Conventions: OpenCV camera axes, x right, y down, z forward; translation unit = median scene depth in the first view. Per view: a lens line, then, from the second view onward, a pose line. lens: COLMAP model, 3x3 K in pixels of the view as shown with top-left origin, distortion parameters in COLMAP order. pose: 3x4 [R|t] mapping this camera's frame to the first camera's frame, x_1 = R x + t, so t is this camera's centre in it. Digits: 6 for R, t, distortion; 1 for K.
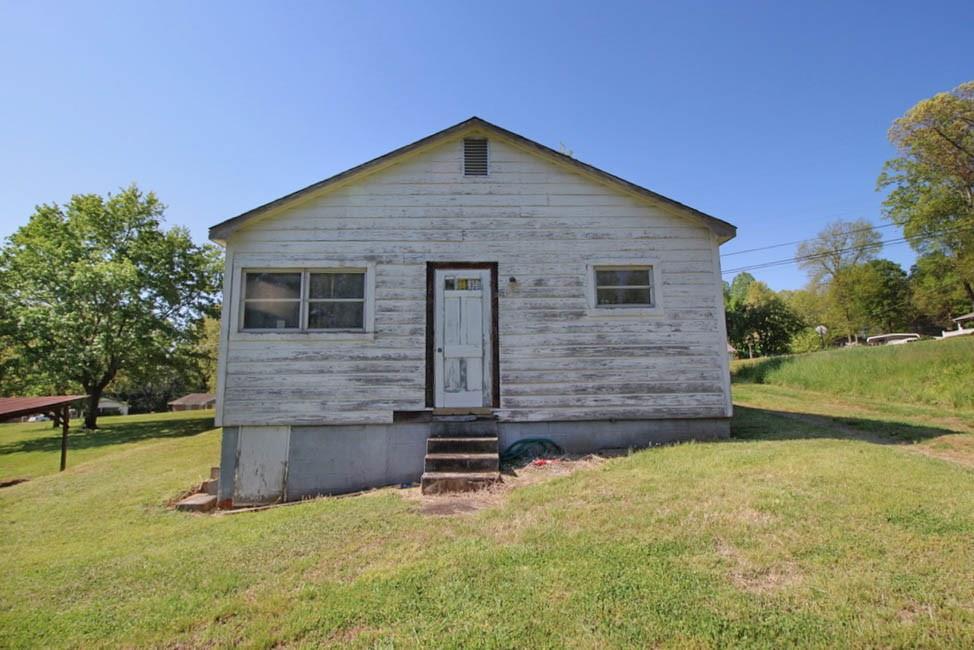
lens RADIAL K [[467.9, 0, 489.9], [0, 467.9, 324.2], [0, 0, 1]] dist [-0.017311, -0.002318]
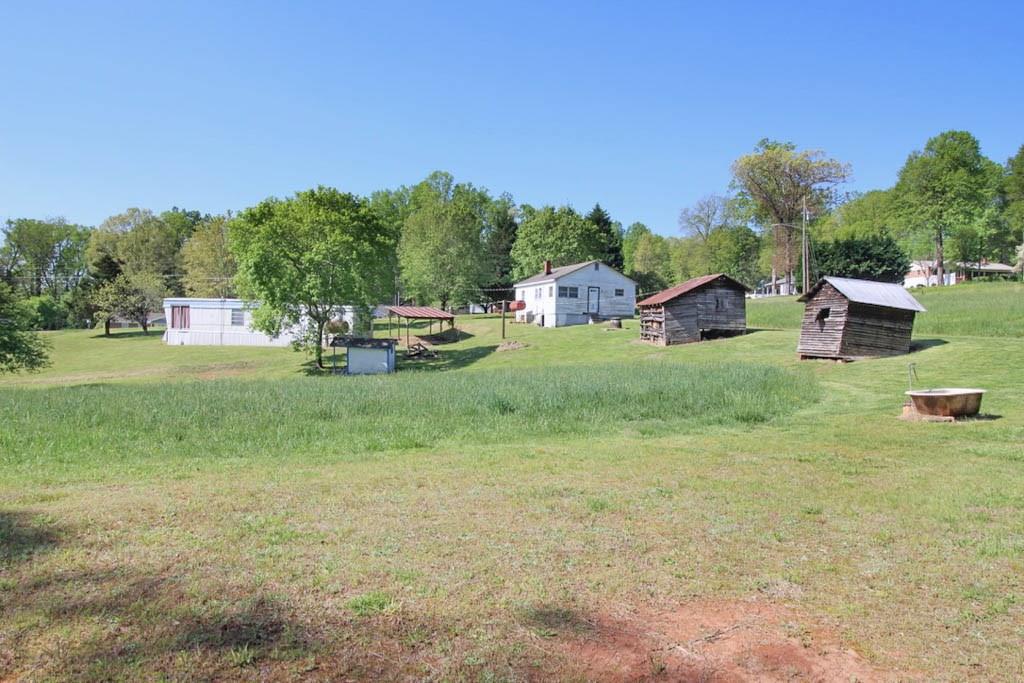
lens RADIAL K [[706.1, 0, 513.0], [0, 706.1, 339.5], [0, 0, 1]] dist [0.005516, 0.004969]
pose [[0.941029, 0.033356, 0.336679, -3.813583], [-0.082669, 0.987633, 0.133215, -0.556211], [-0.328072, -0.153192, 0.932149, -6.686088]]
